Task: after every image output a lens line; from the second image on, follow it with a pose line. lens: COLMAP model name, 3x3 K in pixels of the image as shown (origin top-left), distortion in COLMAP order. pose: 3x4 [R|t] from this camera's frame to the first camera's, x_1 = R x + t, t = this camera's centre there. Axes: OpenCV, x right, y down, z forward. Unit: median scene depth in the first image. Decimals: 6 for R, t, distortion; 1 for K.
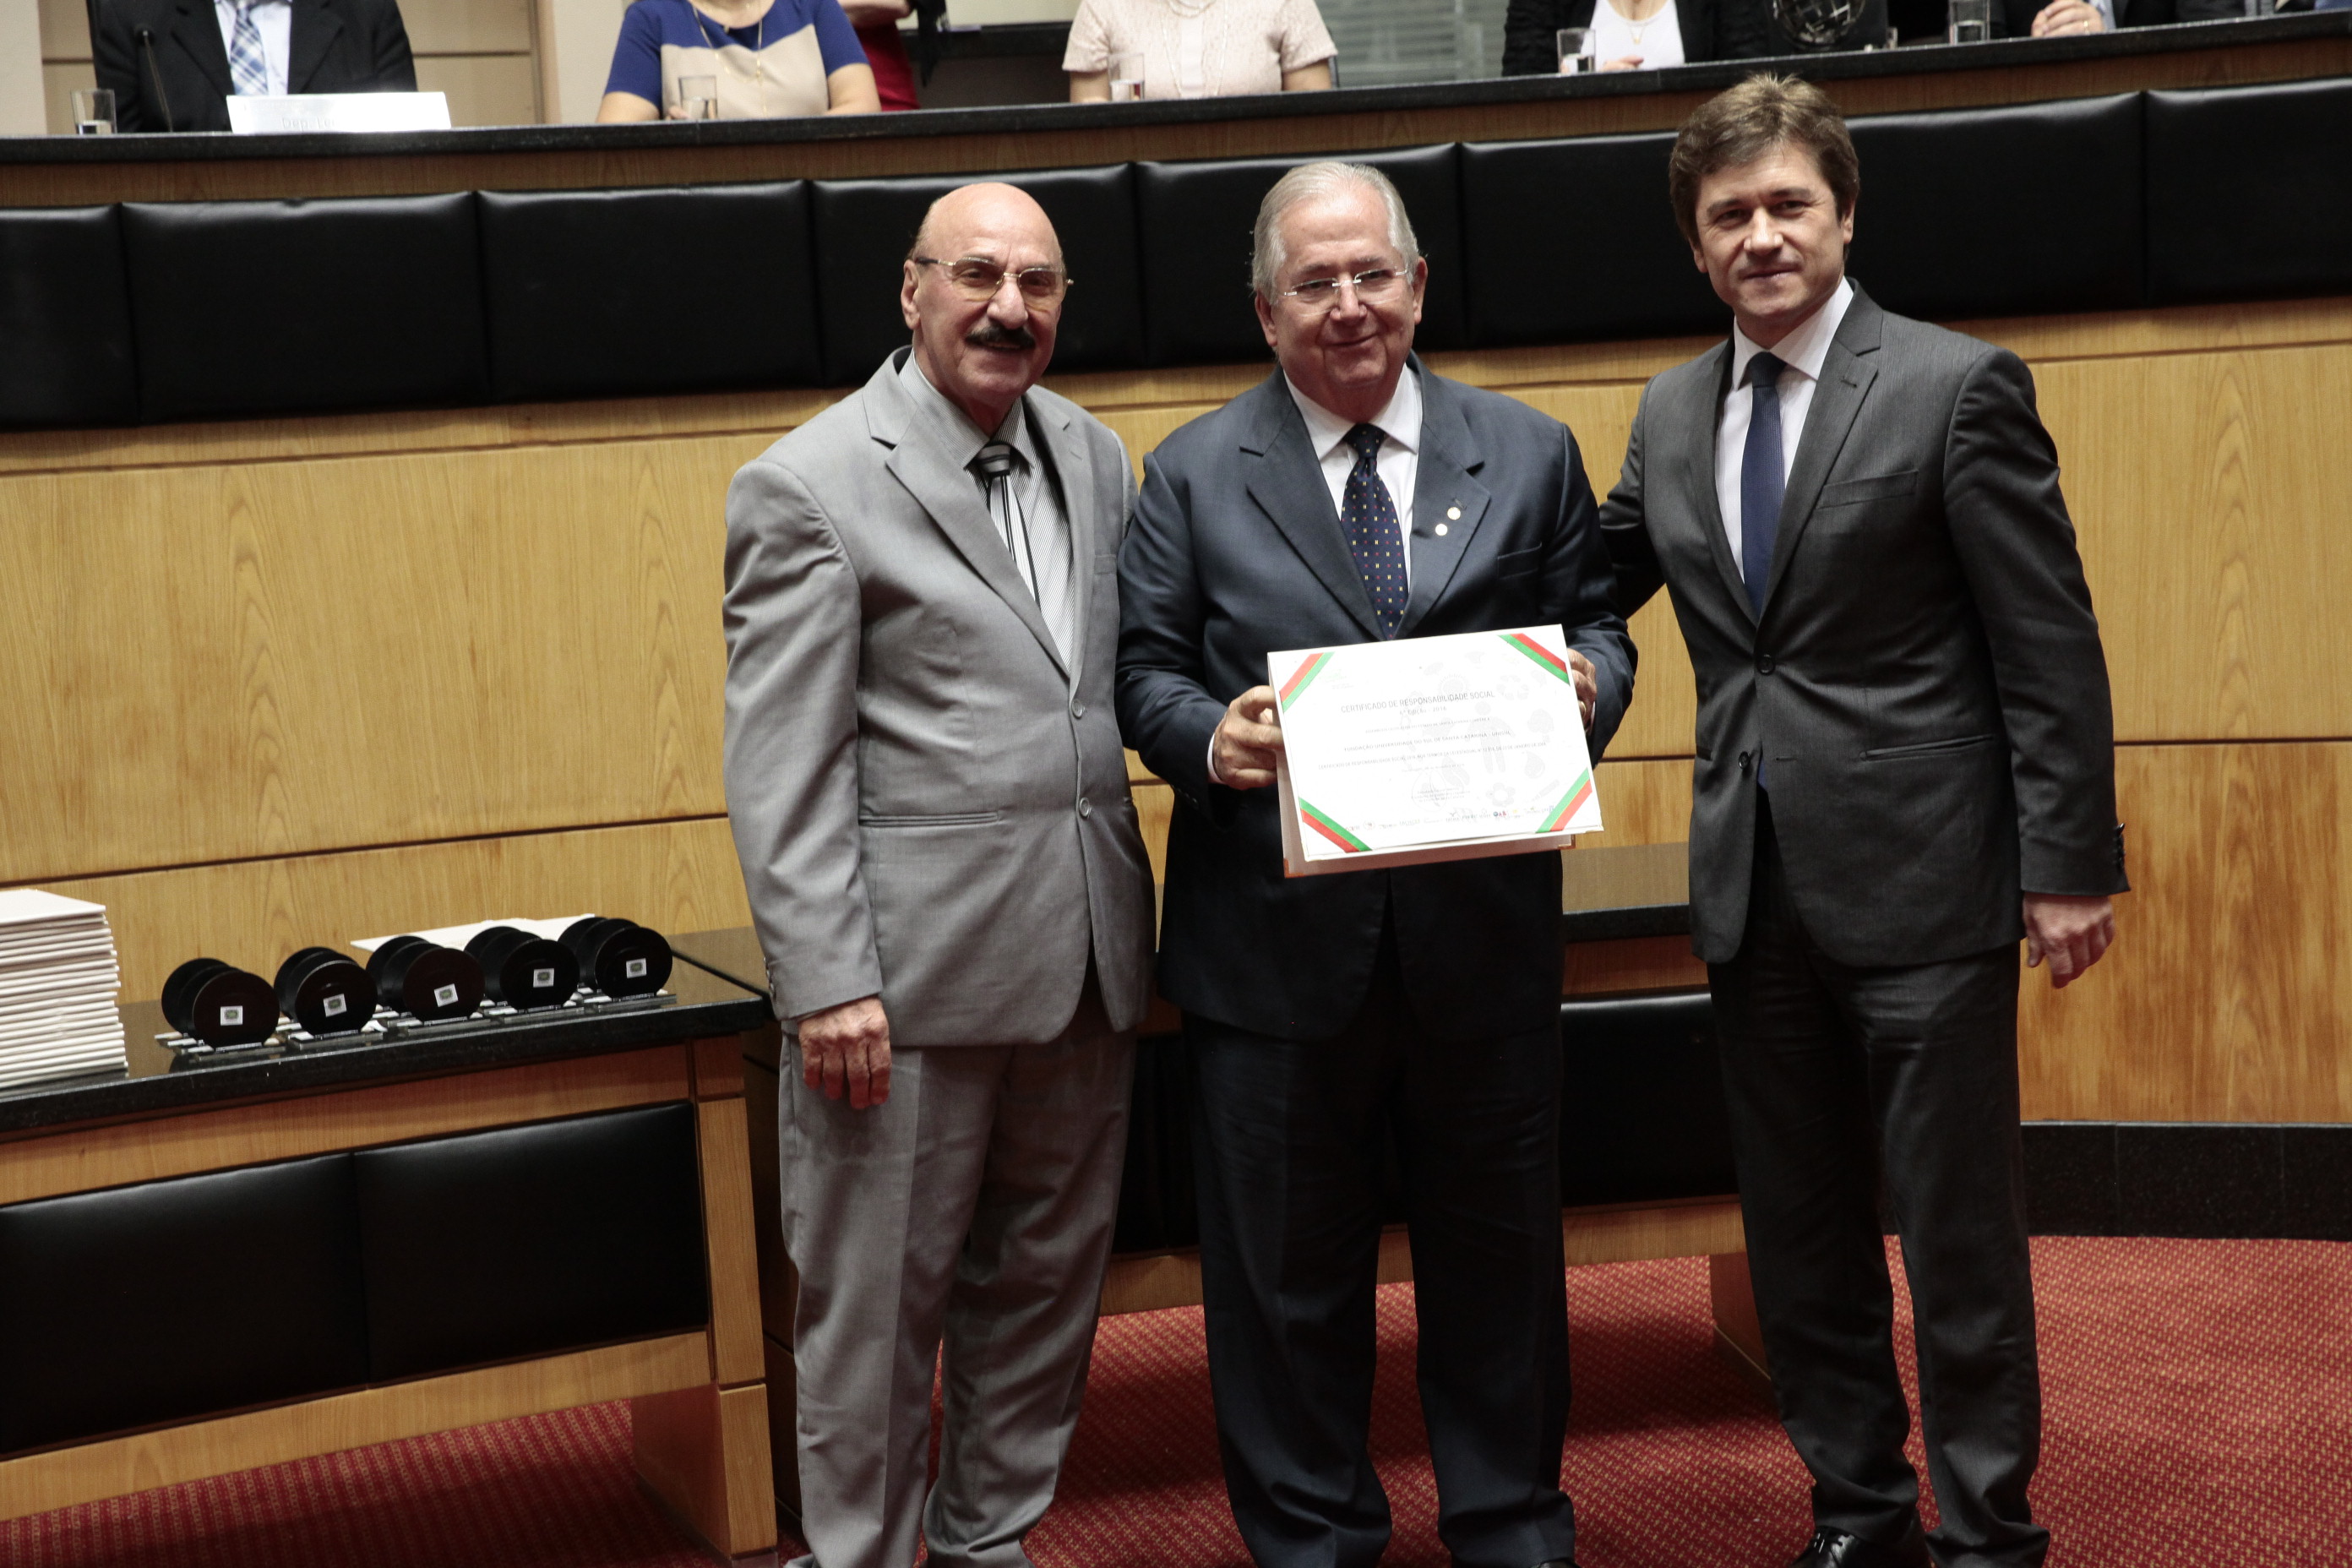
lens RADIAL K [[3924.9, 0, 1183.6], [0, 3924.9, 802.4], [0, 0, 1]] dist [0.170288, 0.000000]
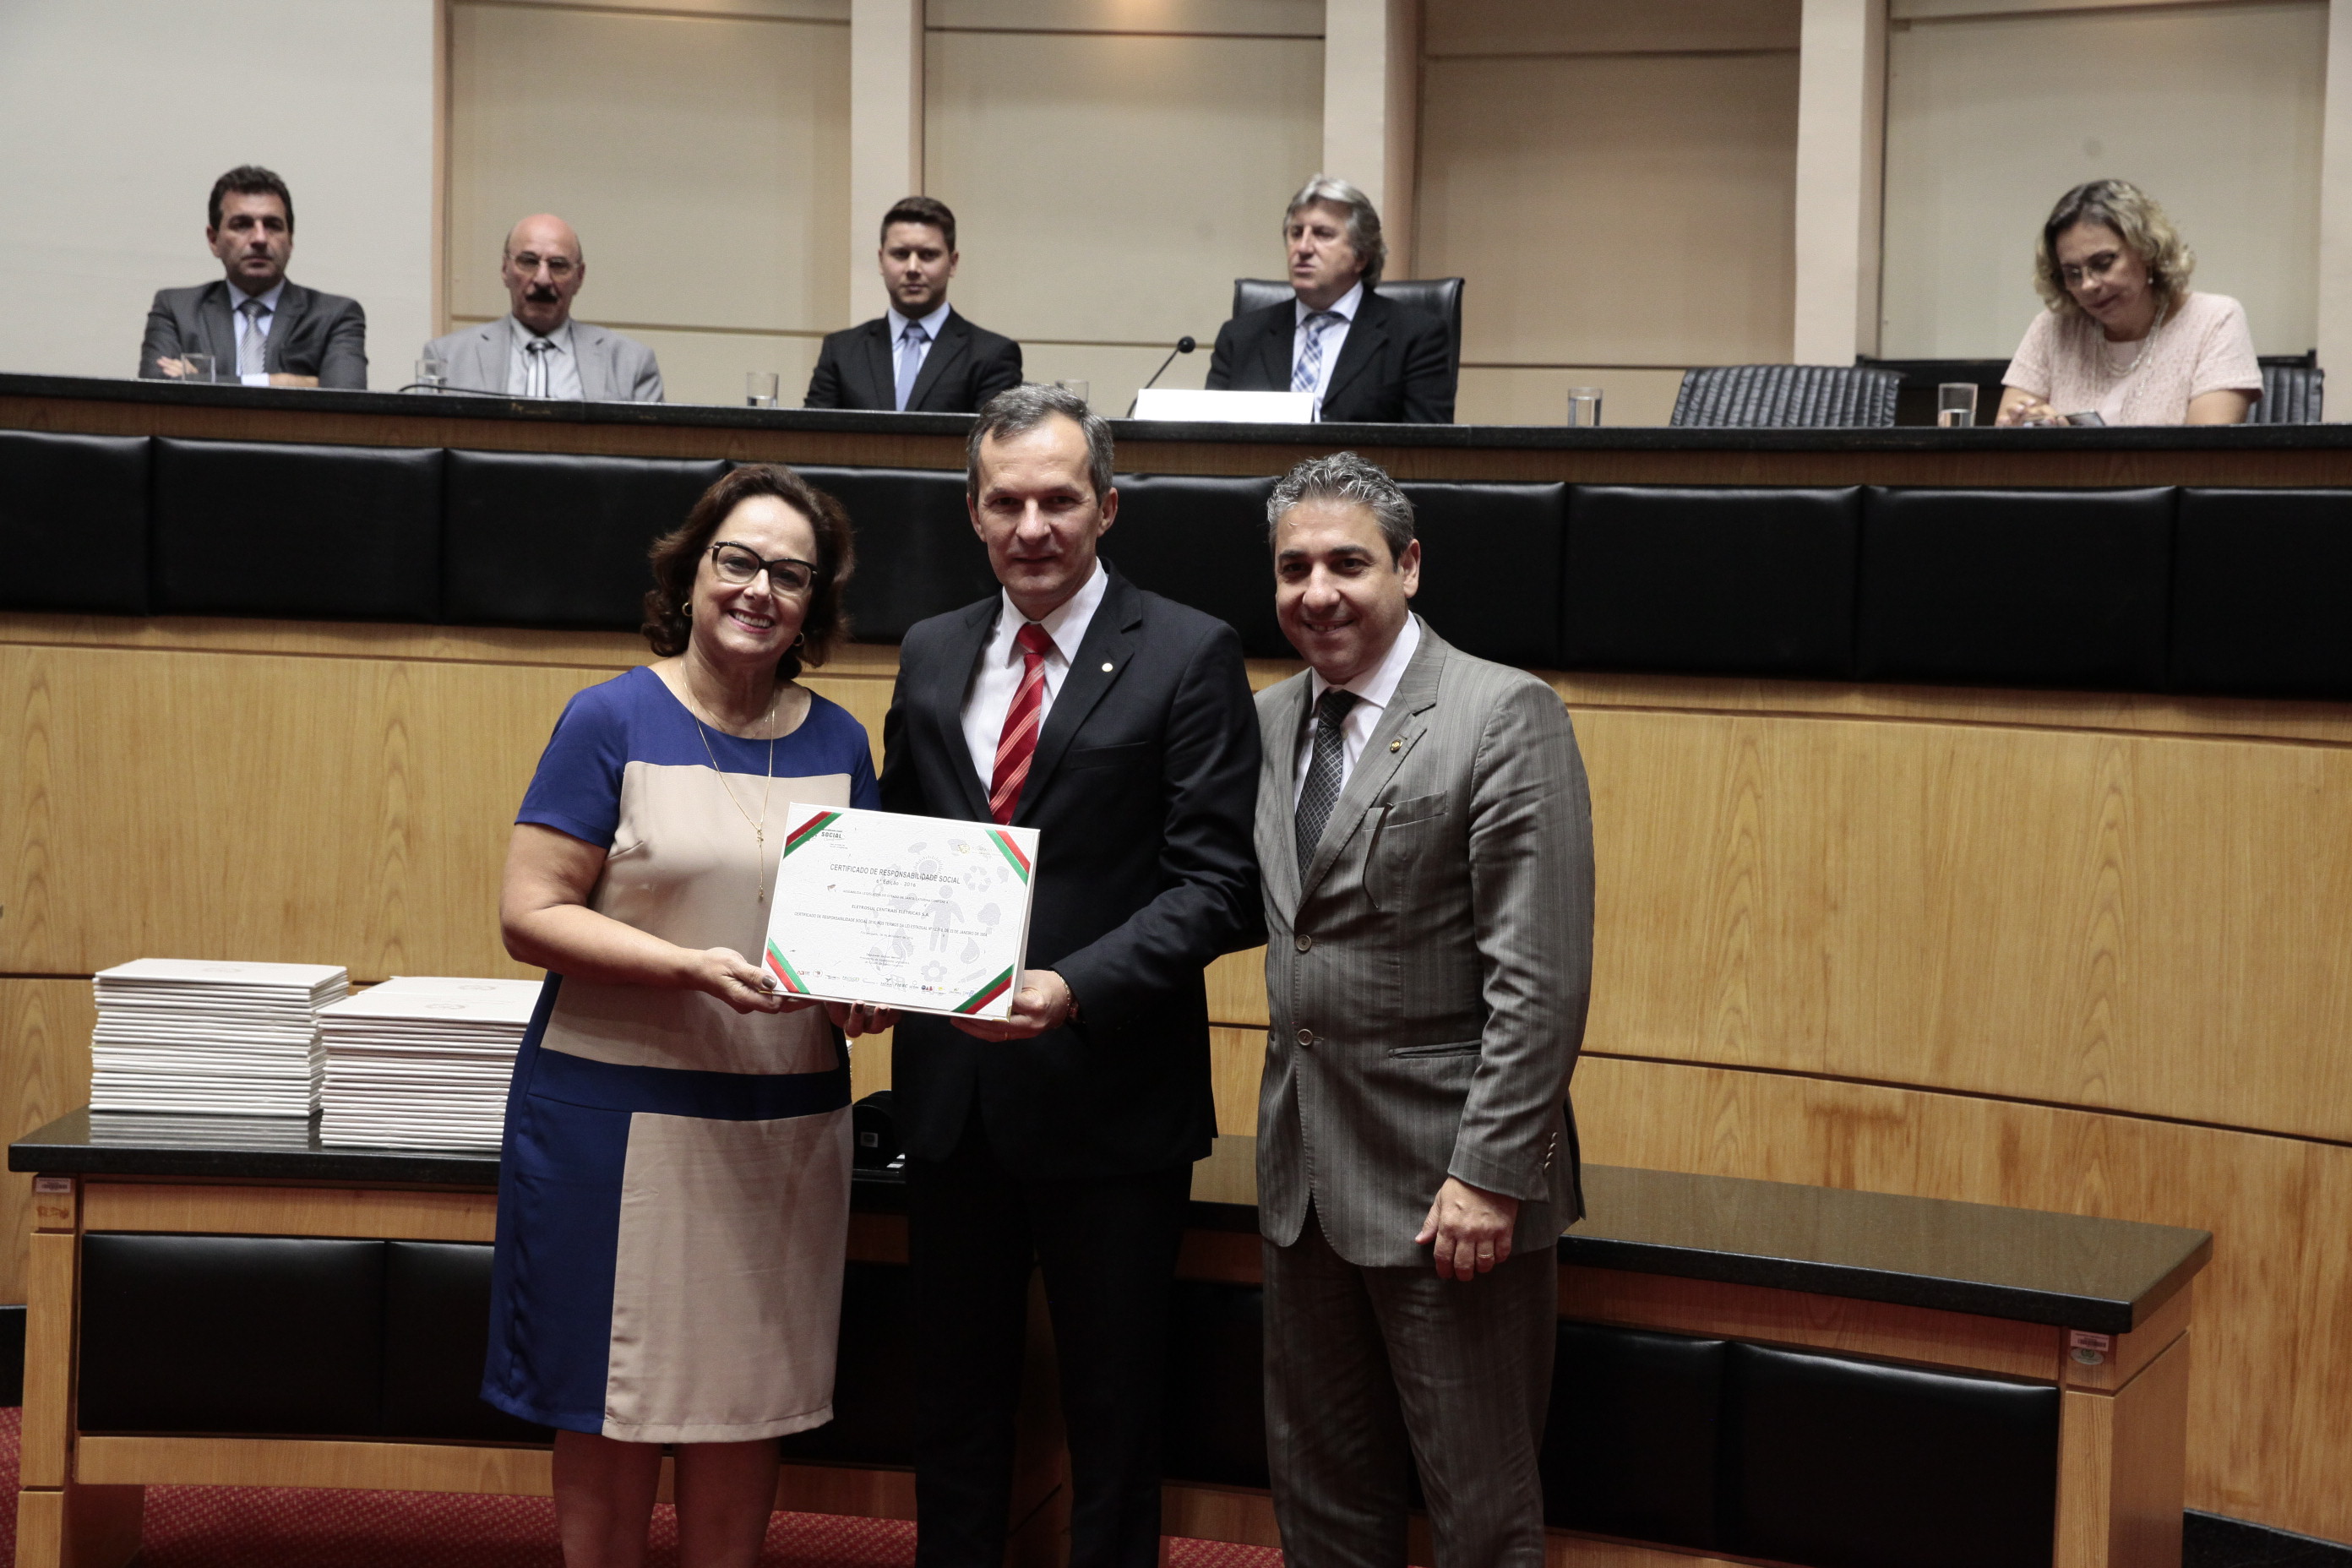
lens RADIAL K [[3352.3, 0, 1168.2], [0, 3352.3, 786.0], [0, 0, 1]] dist [0.124675, 0.000000]
pose [[0.826006, 0.114835, -0.551839, 0.342370], [-0.149840, 0.988536, -0.018575, -0.039819], [0.543380, 0.098030, 0.833744, 0.163504]]
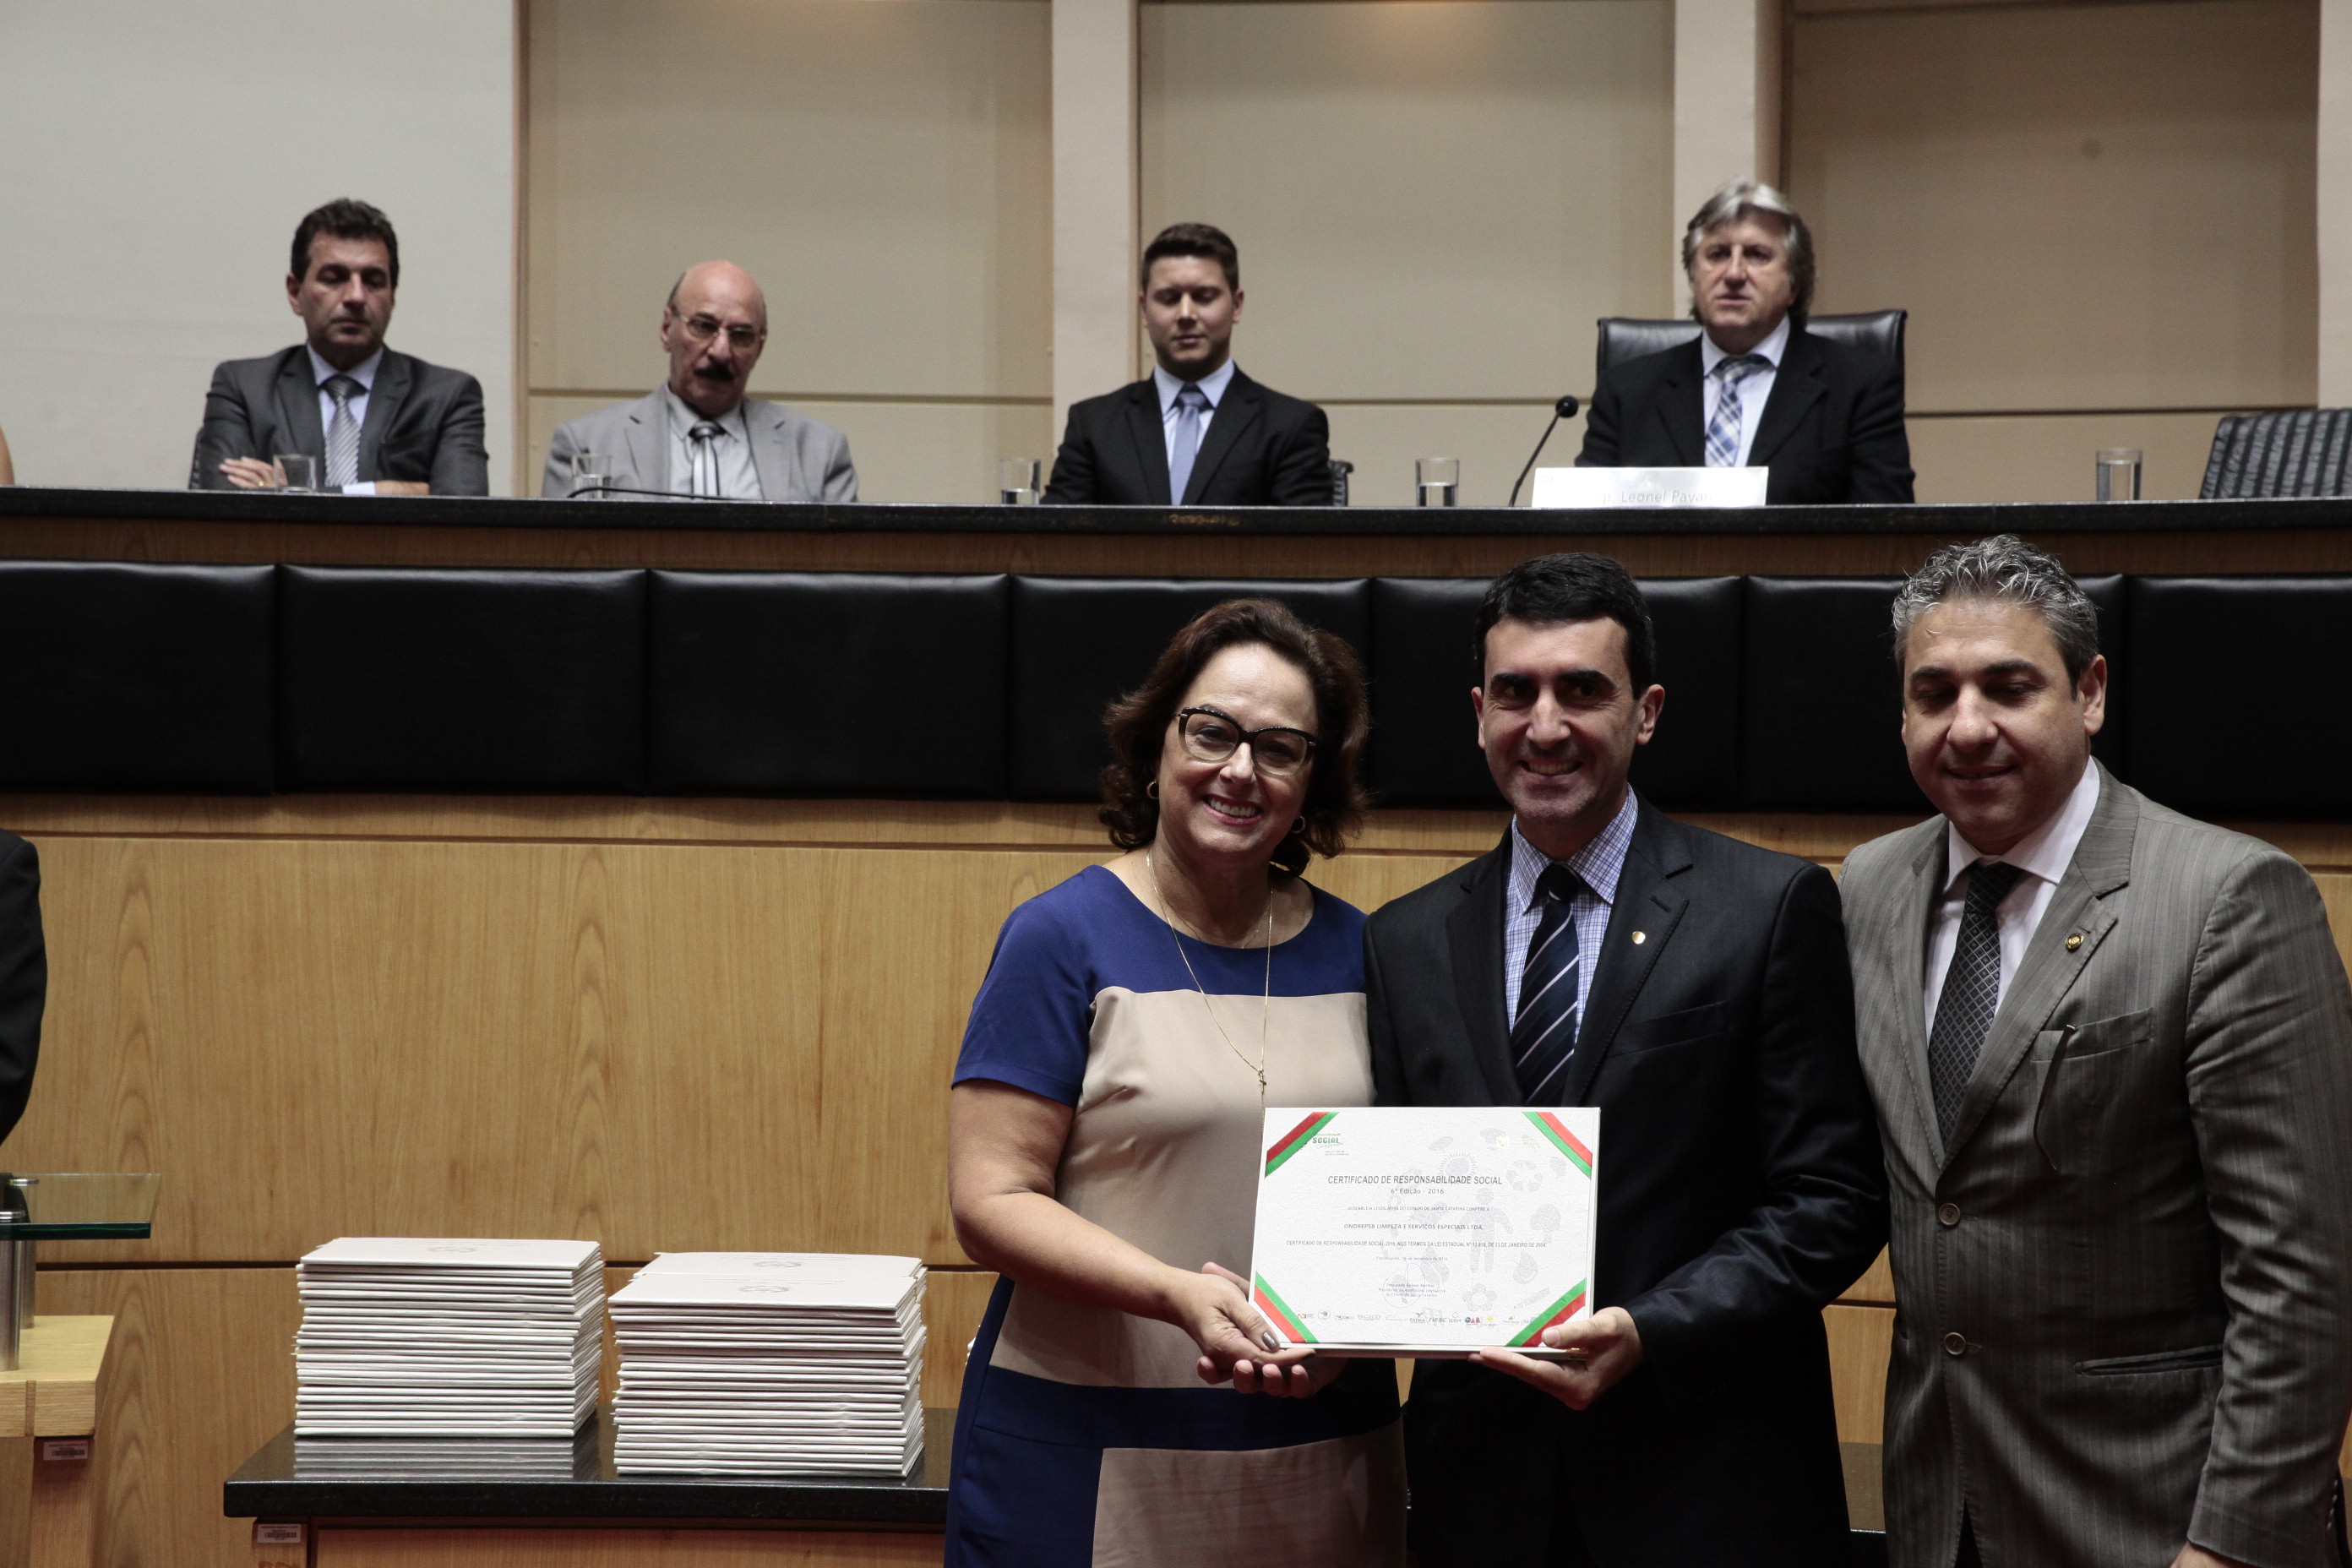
lens RADIAL K [[4519.7, 0, 1212.5], [0, 4519.7, 793.1], [0, 0, 1]] dist [0.246262, 0.000000]
pose [[0.821694, 0.071629, -0.565410, 0.304039], [-0.125645, 0.990429, -0.057123, -0.030707], [0.555907, 0.117979, 0.822829, 0.088662]]
